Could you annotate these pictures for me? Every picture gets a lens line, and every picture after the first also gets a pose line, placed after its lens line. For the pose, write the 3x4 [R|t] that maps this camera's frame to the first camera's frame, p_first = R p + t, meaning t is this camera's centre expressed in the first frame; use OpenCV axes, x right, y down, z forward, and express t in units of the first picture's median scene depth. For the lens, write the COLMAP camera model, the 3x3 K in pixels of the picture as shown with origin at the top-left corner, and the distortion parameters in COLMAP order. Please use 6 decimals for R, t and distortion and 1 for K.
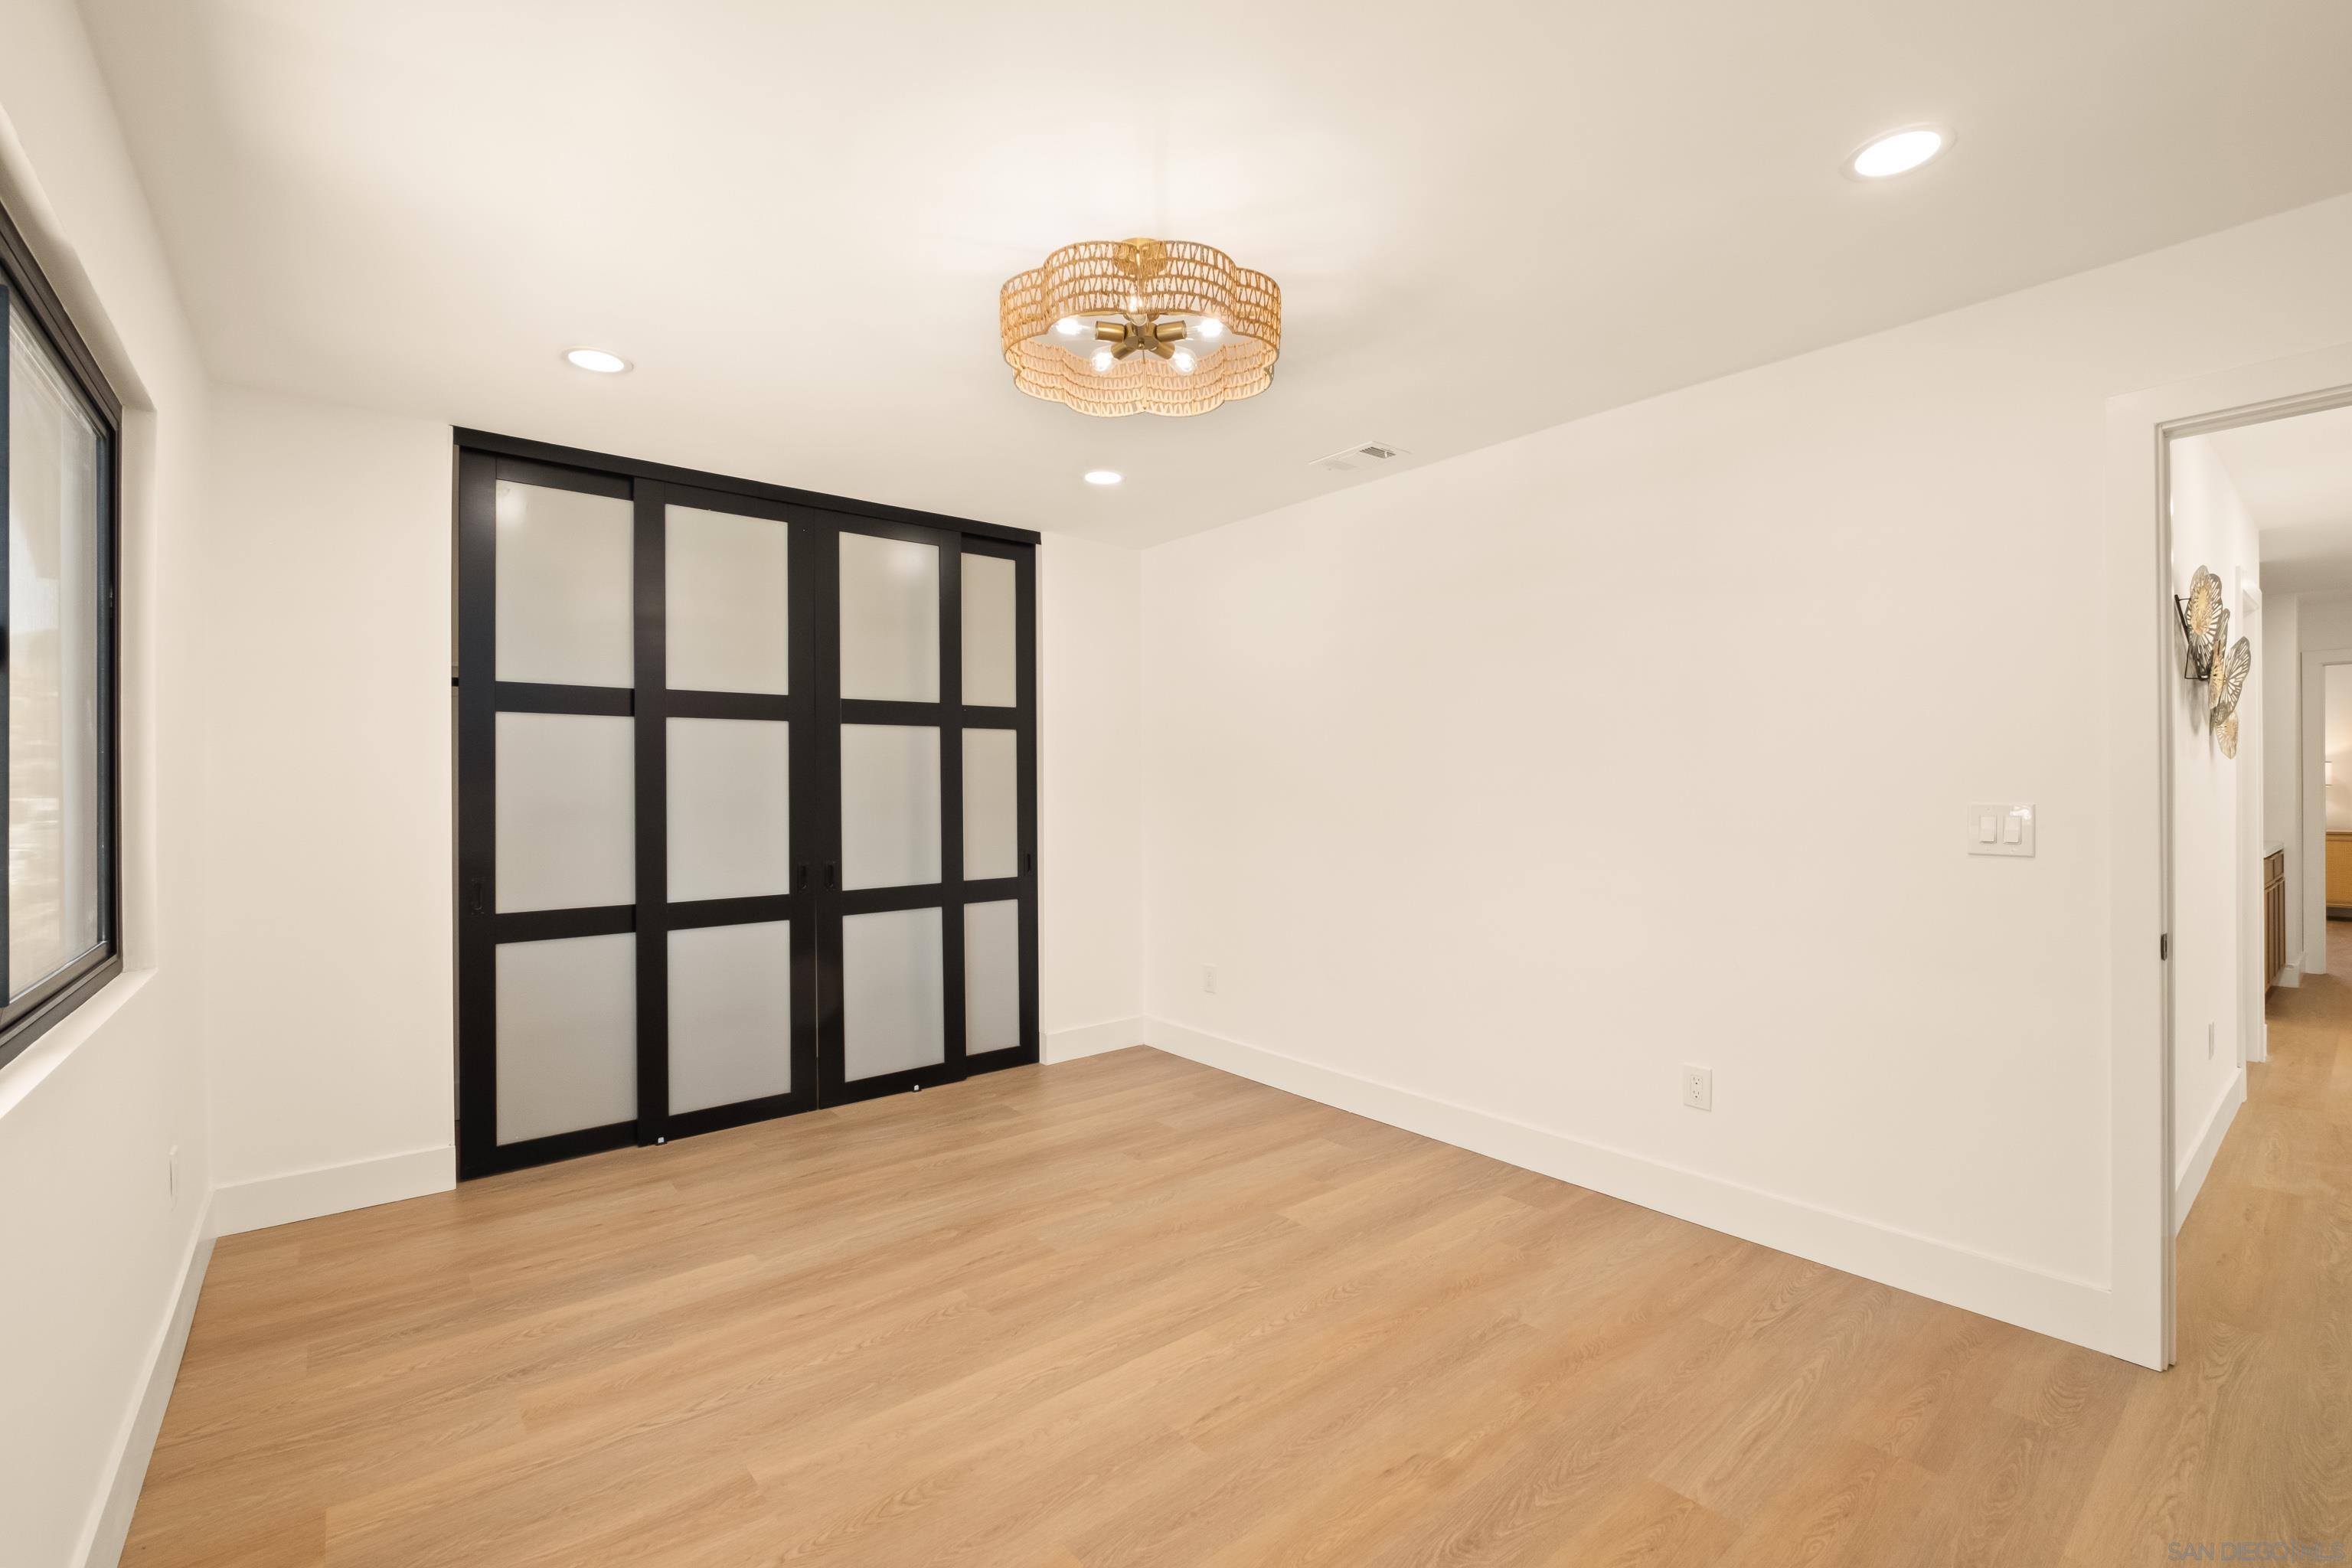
lens RADIAL K [[1031.5, 0, 1169.7], [0, 1031.5, 781.5], [0, 0, 1]] dist [-0.008595, 0.000337]
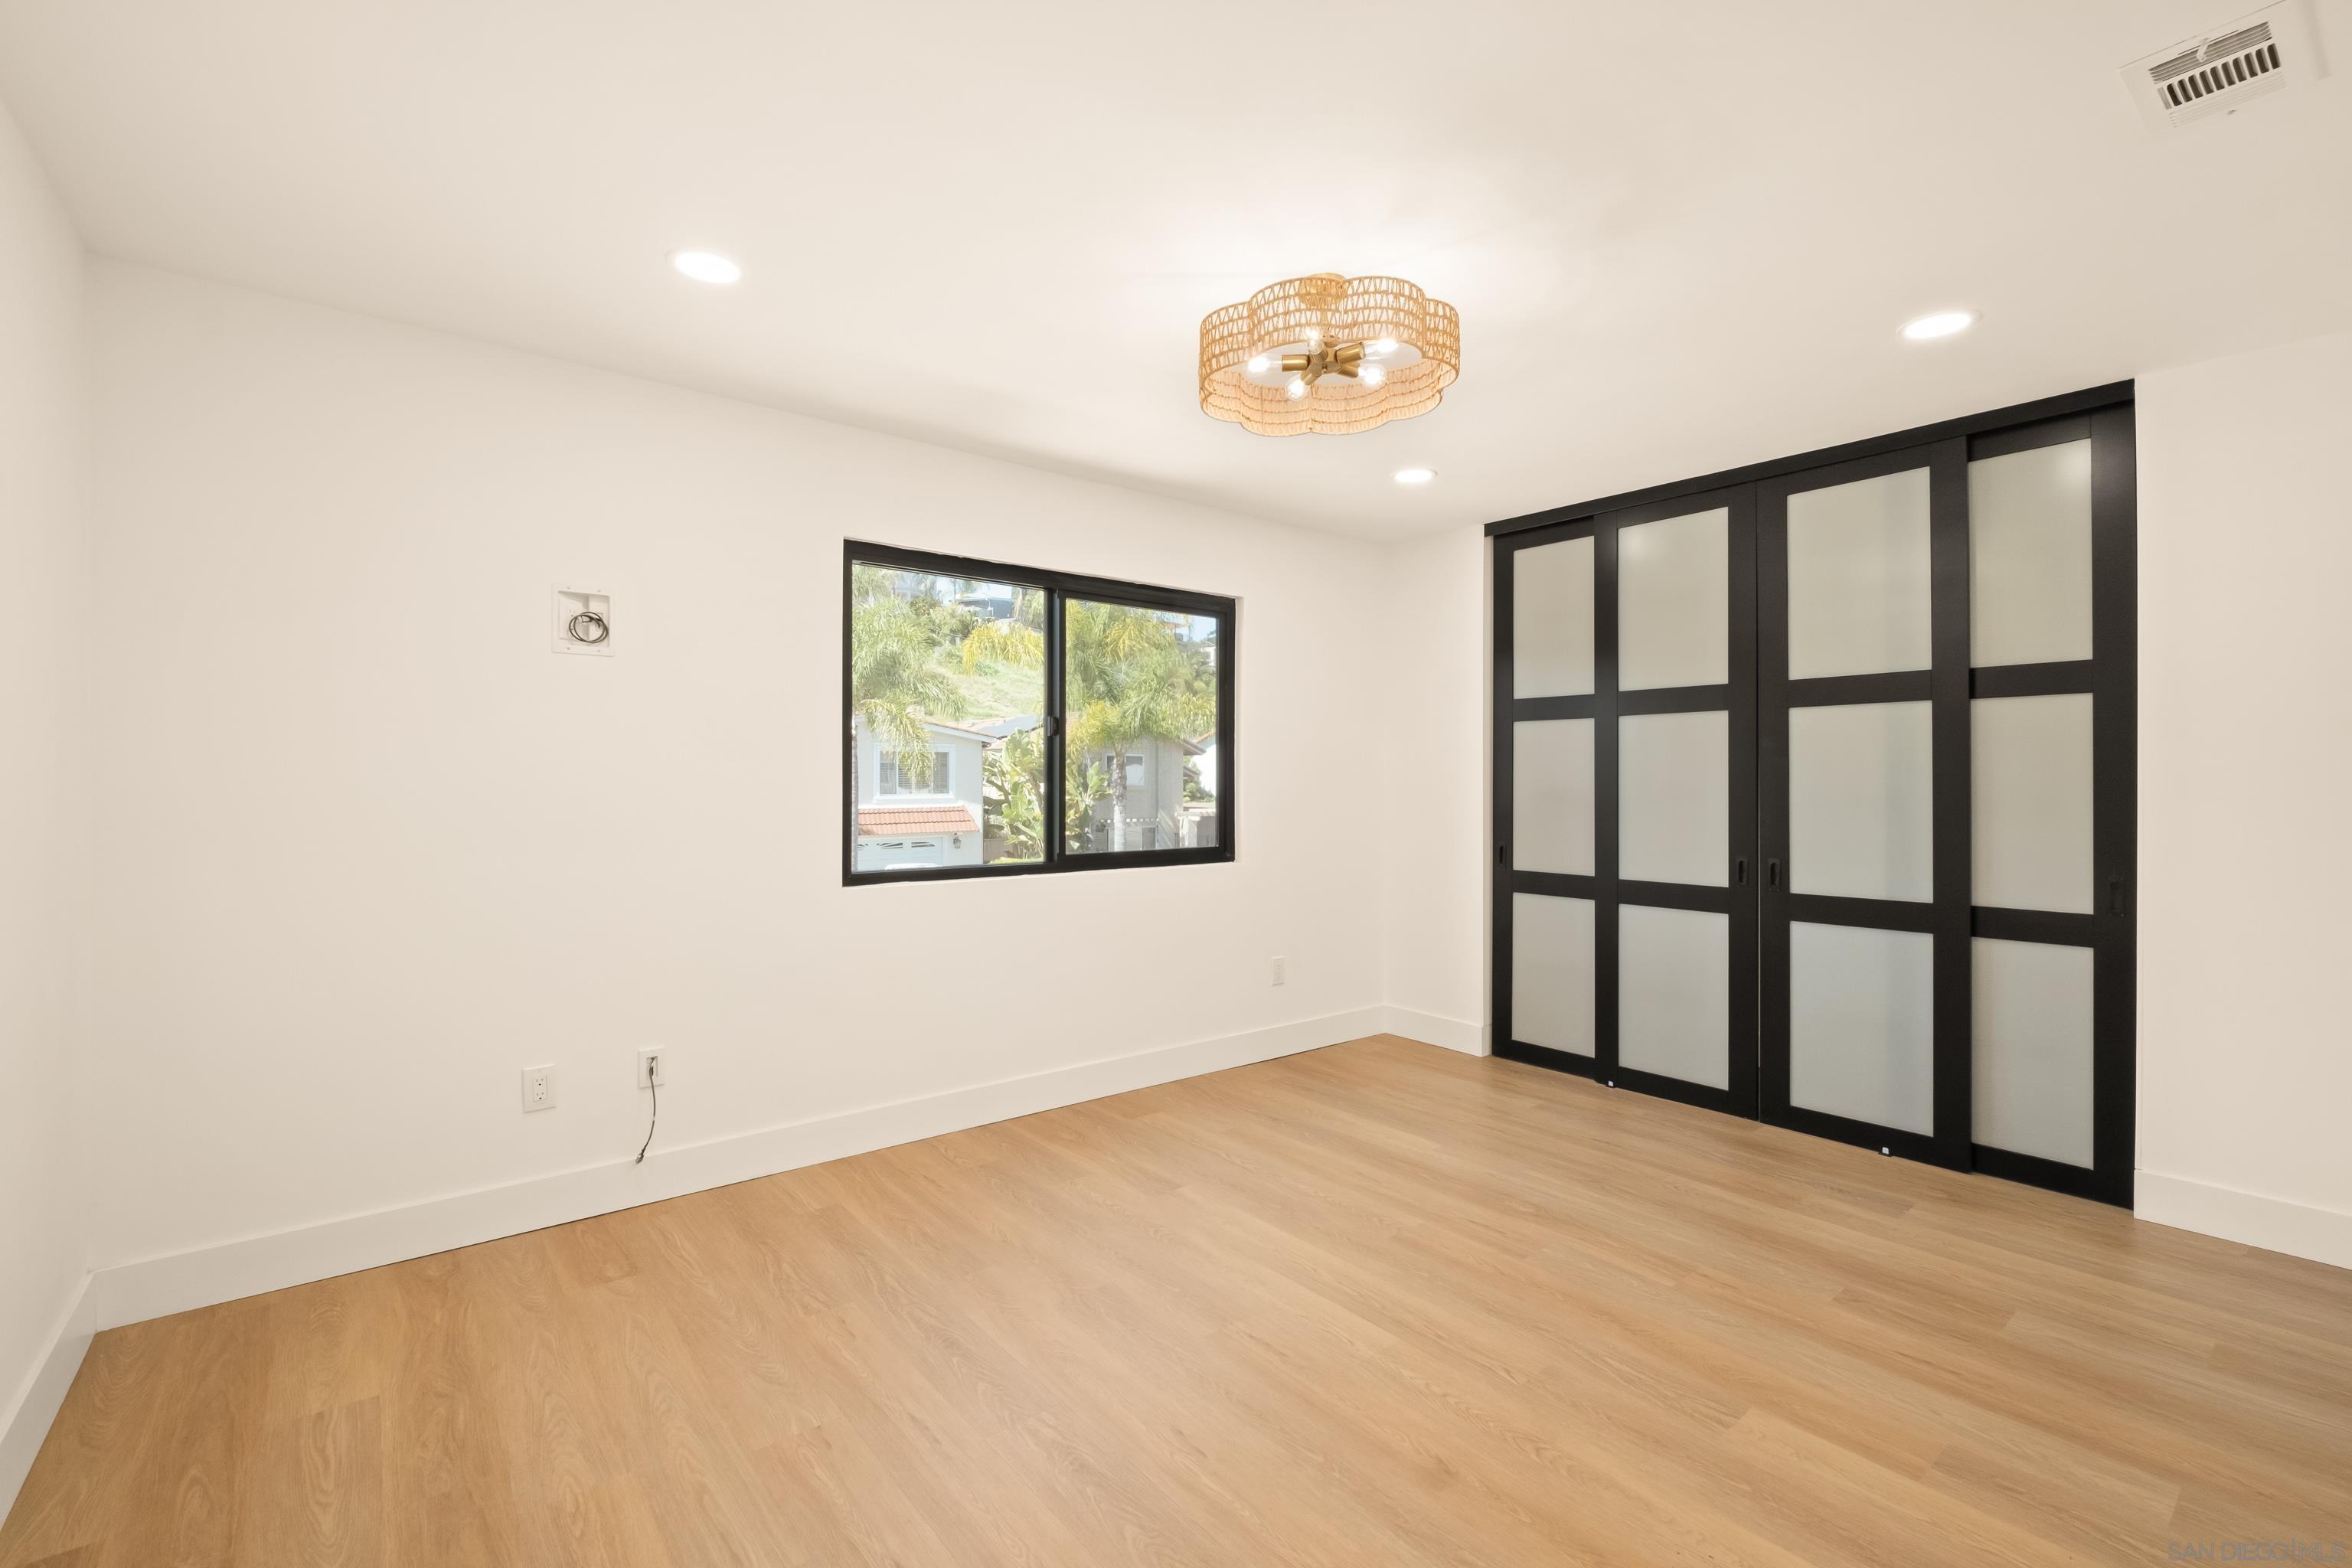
lens RADIAL K [[1031.5, 0, 1187.9], [0, 1031.5, 790.9], [0, 0, 1]] dist [-0.008595, 0.000337]
pose [[-0.021477, 0.014889, -0.999658, 0.672153], [0.001384, 0.999889, 0.014863, 0.002507], [0.999768, -0.001064, -0.021495, 0.556784]]
